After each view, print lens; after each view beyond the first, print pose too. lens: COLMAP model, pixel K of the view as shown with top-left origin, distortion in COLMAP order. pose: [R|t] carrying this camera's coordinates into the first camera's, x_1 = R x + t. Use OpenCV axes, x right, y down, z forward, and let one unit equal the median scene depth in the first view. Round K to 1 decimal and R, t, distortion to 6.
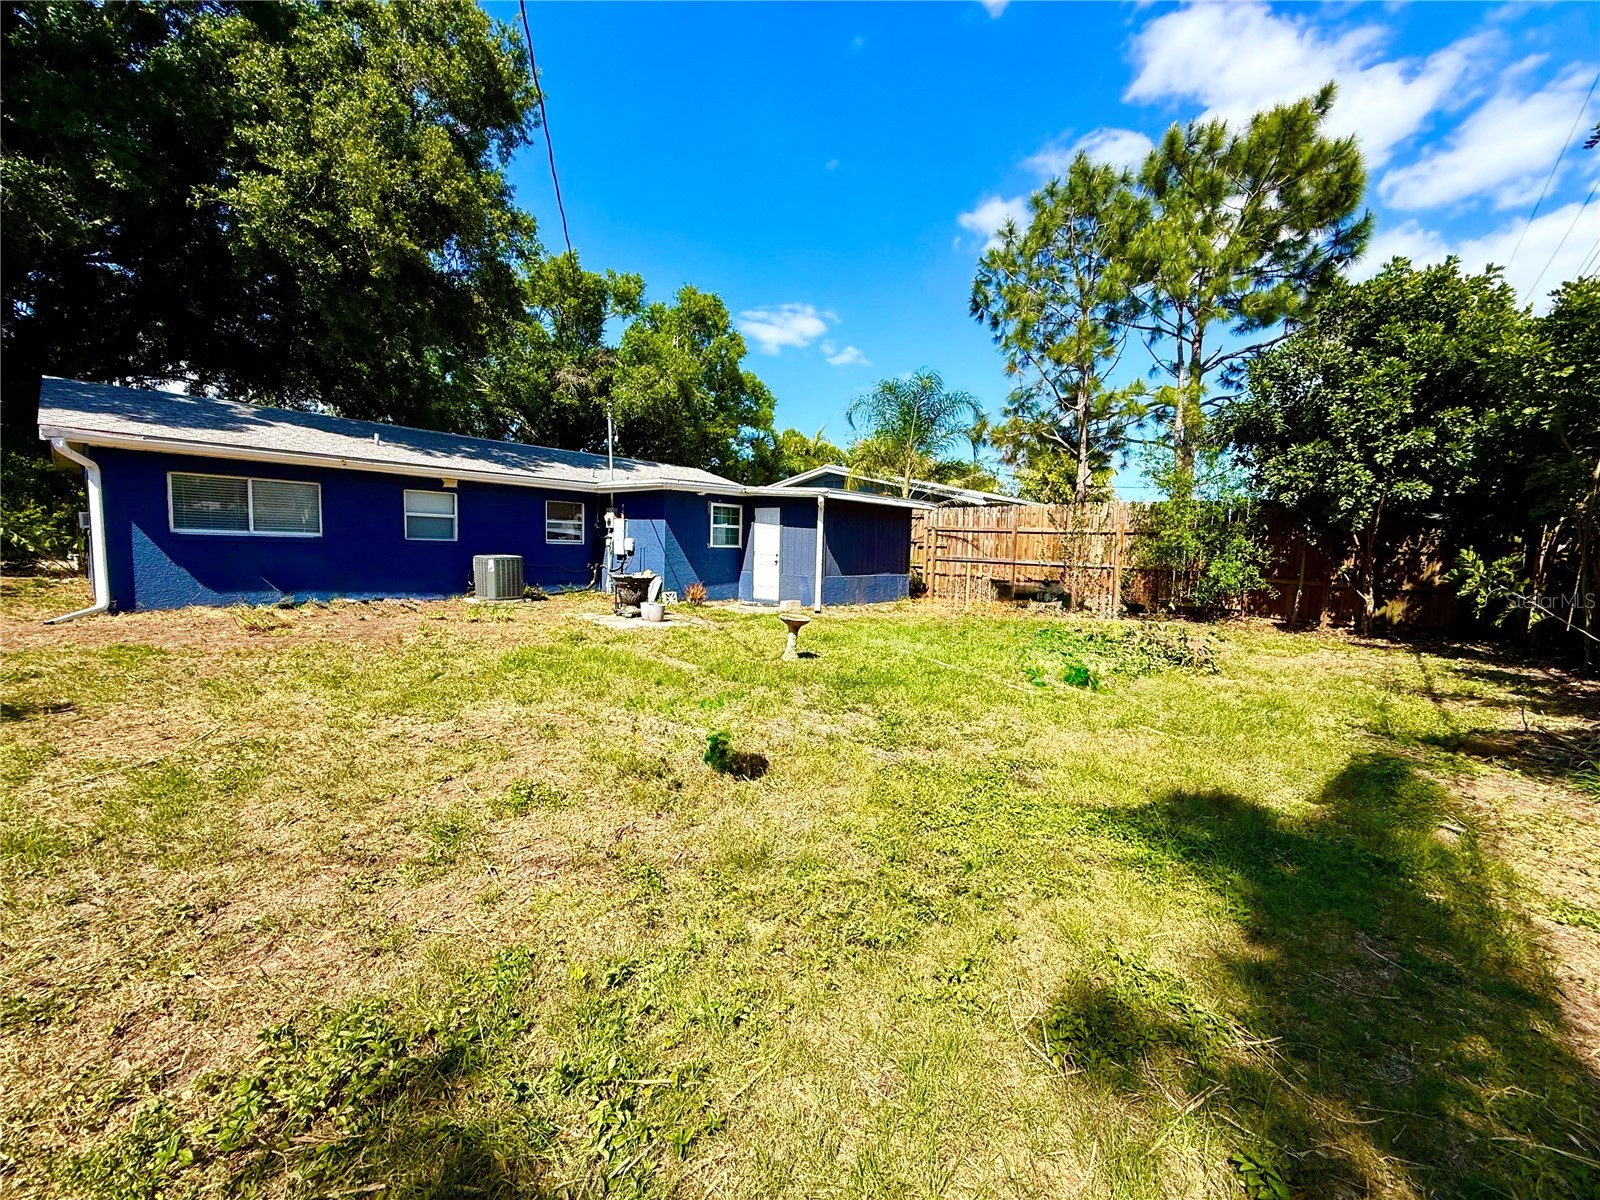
lens RADIAL K [[635.8, 0, 793.6], [0, 635.8, 596.8], [0, 0, 1]] dist [-0.000283, 0.000374]
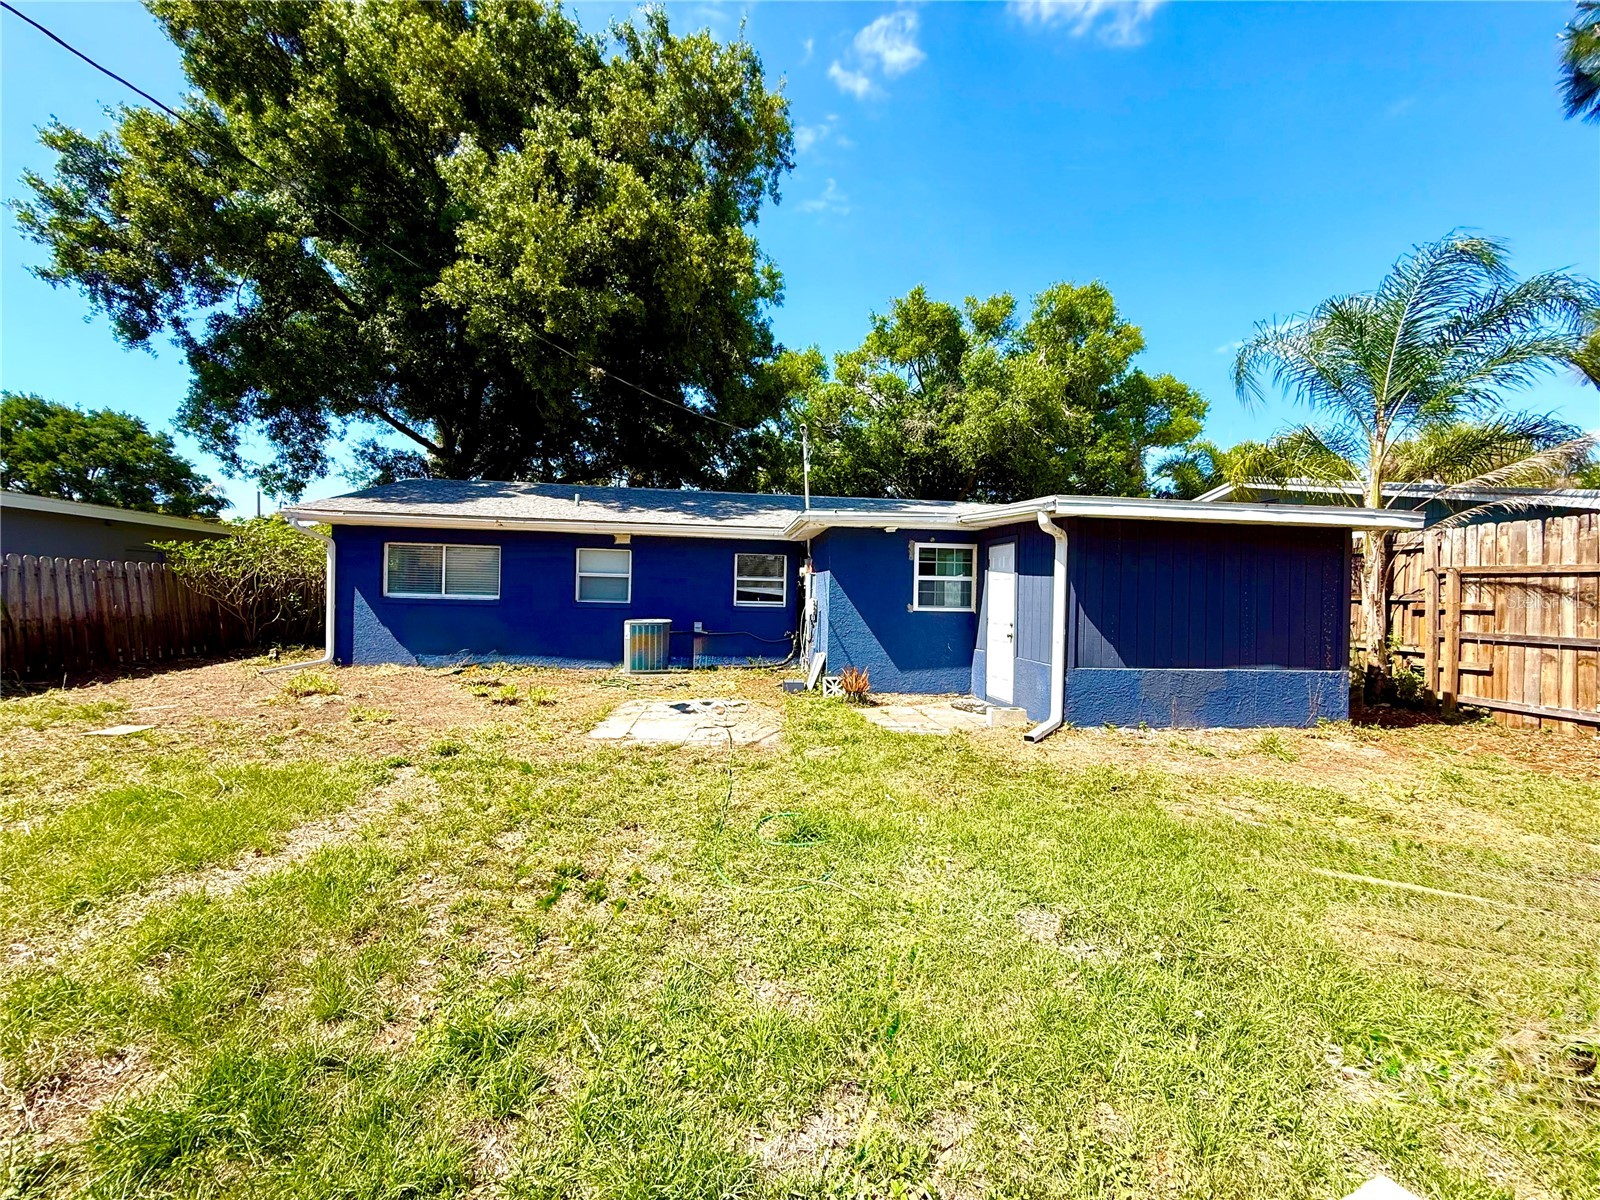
lens RADIAL K [[635.8, 0, 804.7], [0, 635.8, 597.3], [0, 0, 1]] dist [-0.000283, 0.000374]
pose [[0.756294, -0.011945, -0.654122, 0.203707], [-0.053066, 0.995419, -0.079533, -0.033355], [0.652076, 0.094862, 0.752196, 0.426792]]
